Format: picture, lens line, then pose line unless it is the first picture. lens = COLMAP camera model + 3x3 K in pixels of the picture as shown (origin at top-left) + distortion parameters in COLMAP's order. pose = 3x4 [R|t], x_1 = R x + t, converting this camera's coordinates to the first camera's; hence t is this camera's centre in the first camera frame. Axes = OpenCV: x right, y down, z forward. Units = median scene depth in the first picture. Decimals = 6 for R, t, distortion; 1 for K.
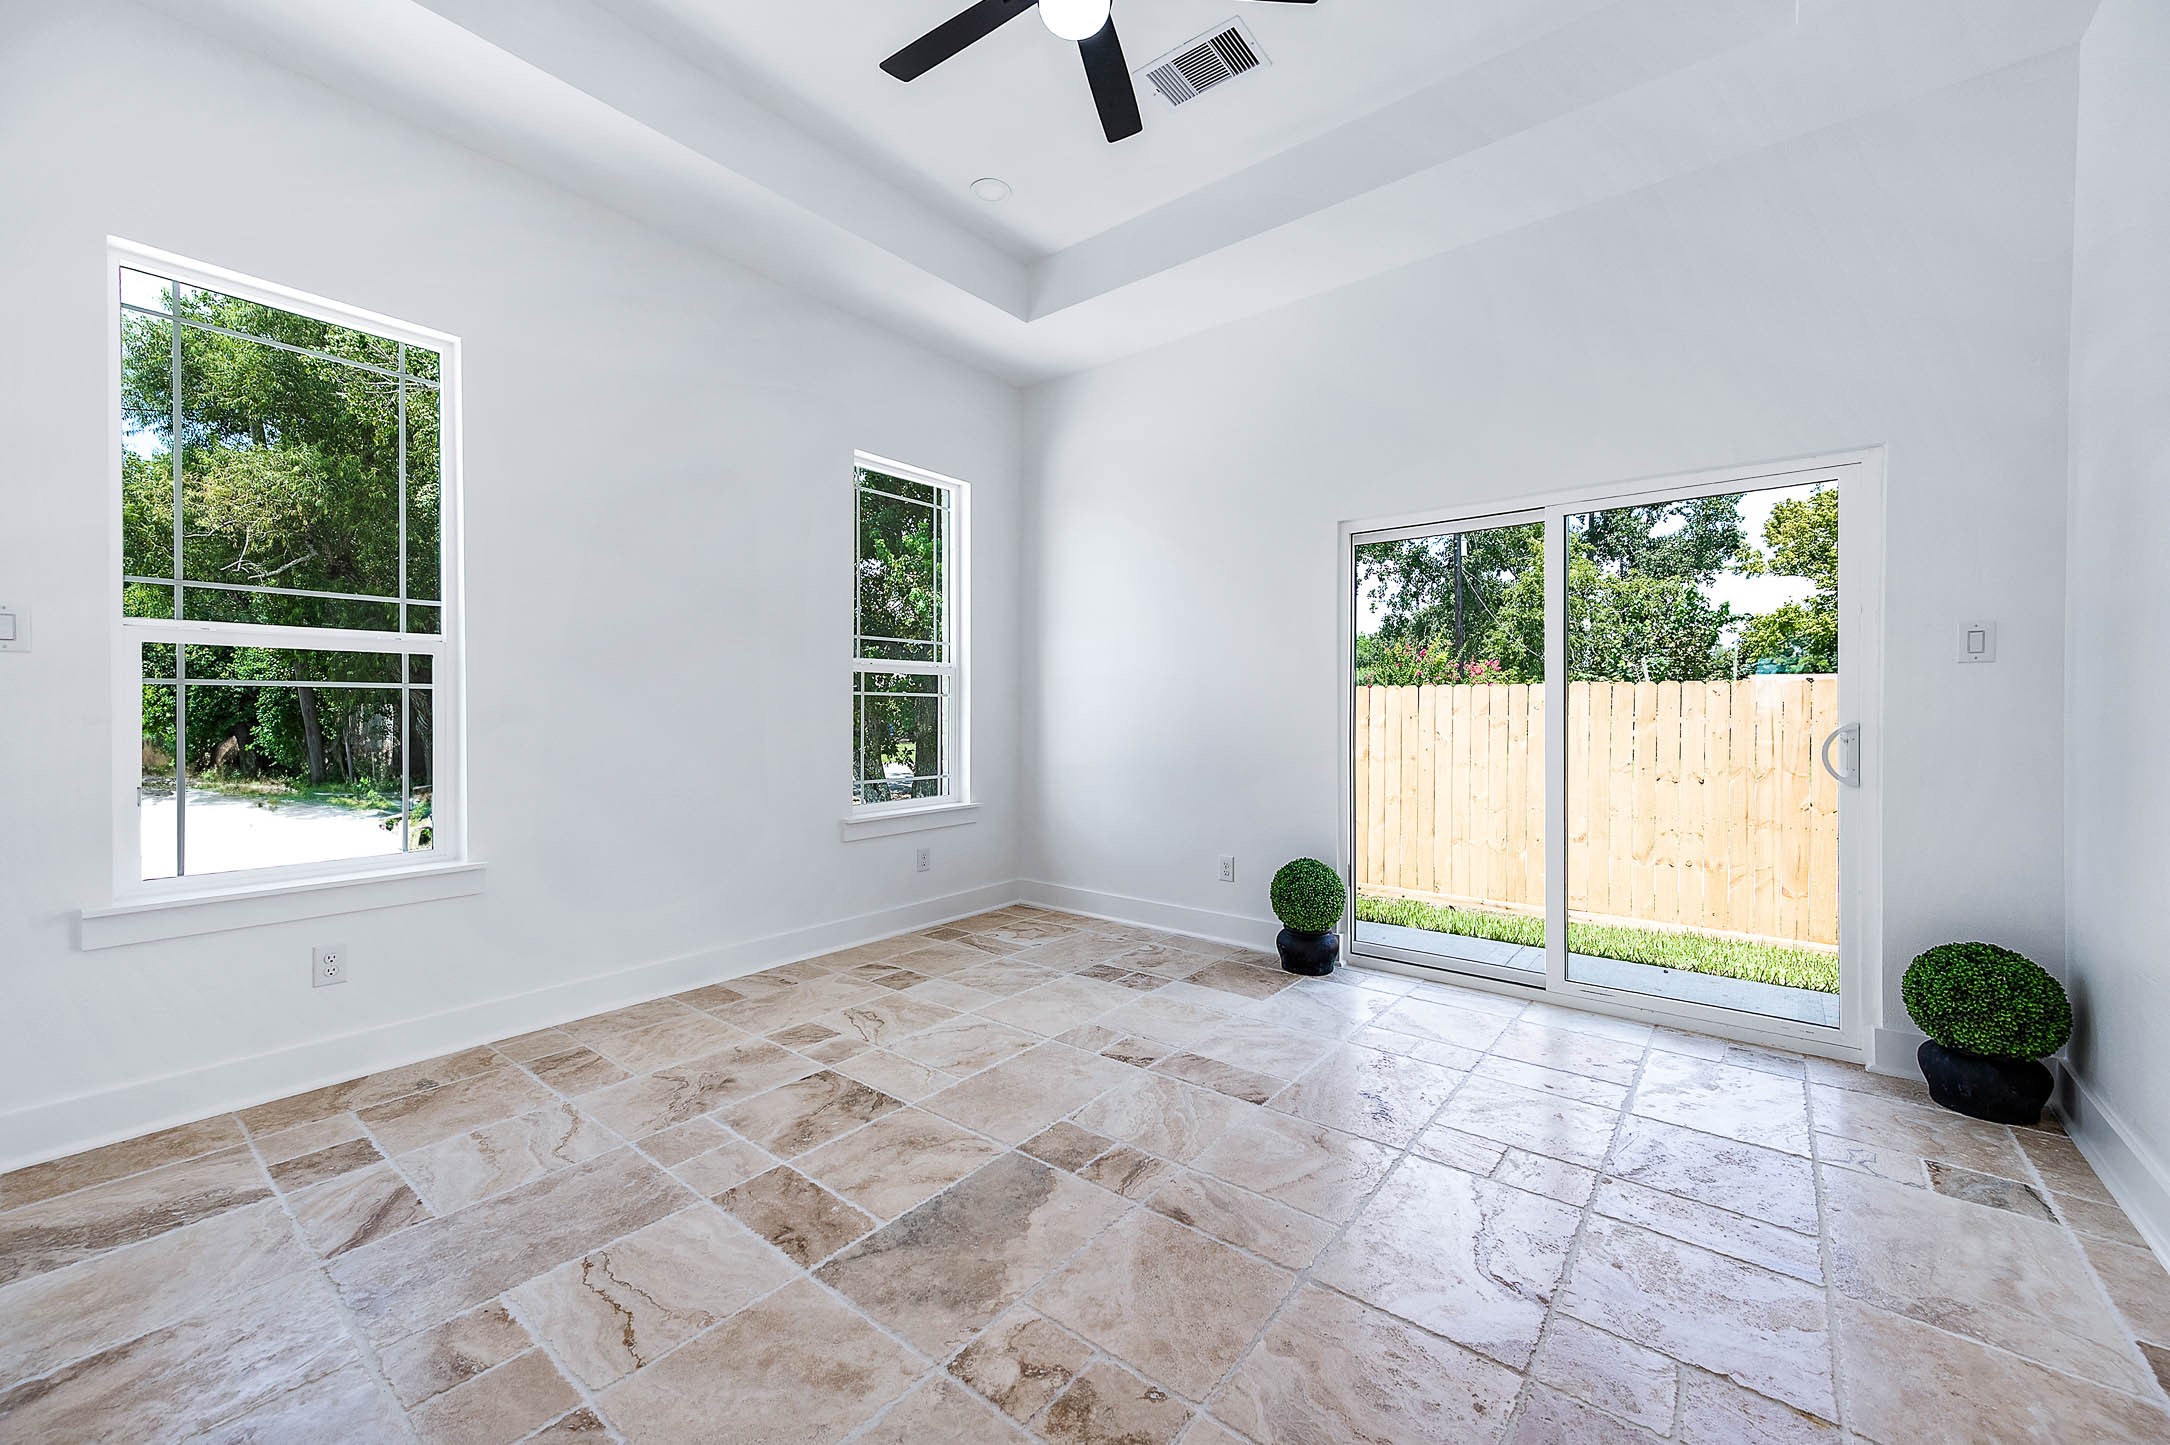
lens RADIAL K [[855.6, 0, 1094.2], [0, 855.6, 723.5], [0, 0, 1]] dist [0.011260, 0.000524]
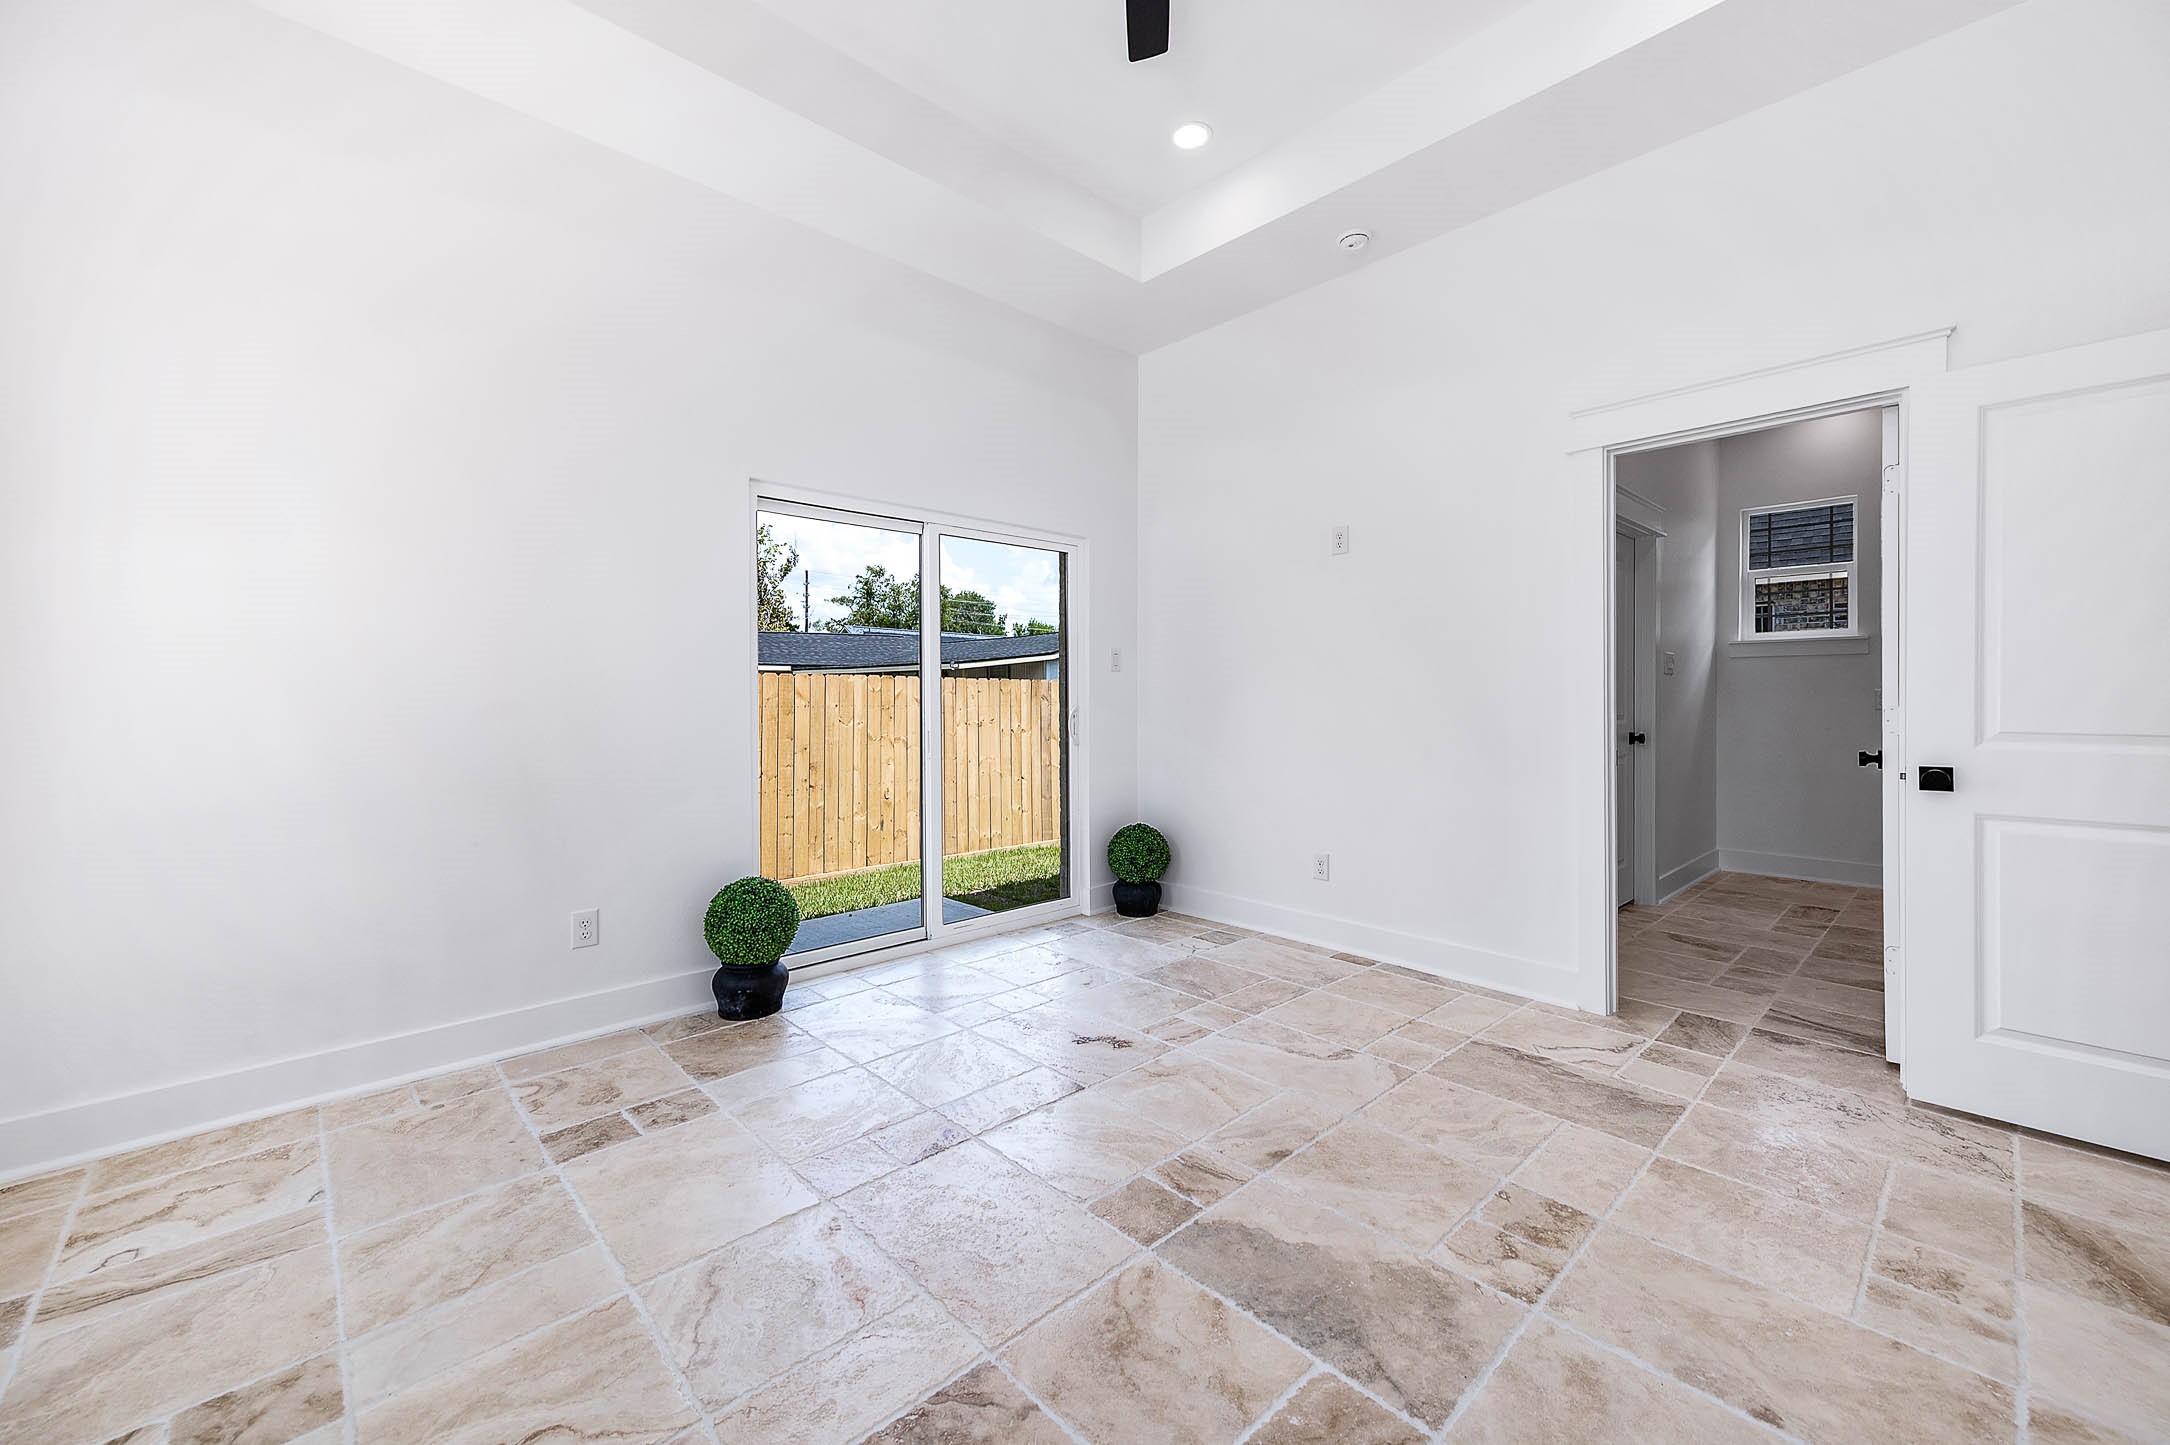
lens RADIAL K [[855.6, 0, 1104.1], [0, 855.6, 699.2], [0, 0, 1]] dist [0.011260, 0.000524]
pose [[0.137496, -0.004291, 0.990493, -0.836151], [0.018998, 0.999818, 0.001694, -0.012384], [-0.990320, 0.018585, 0.137553, 0.872944]]
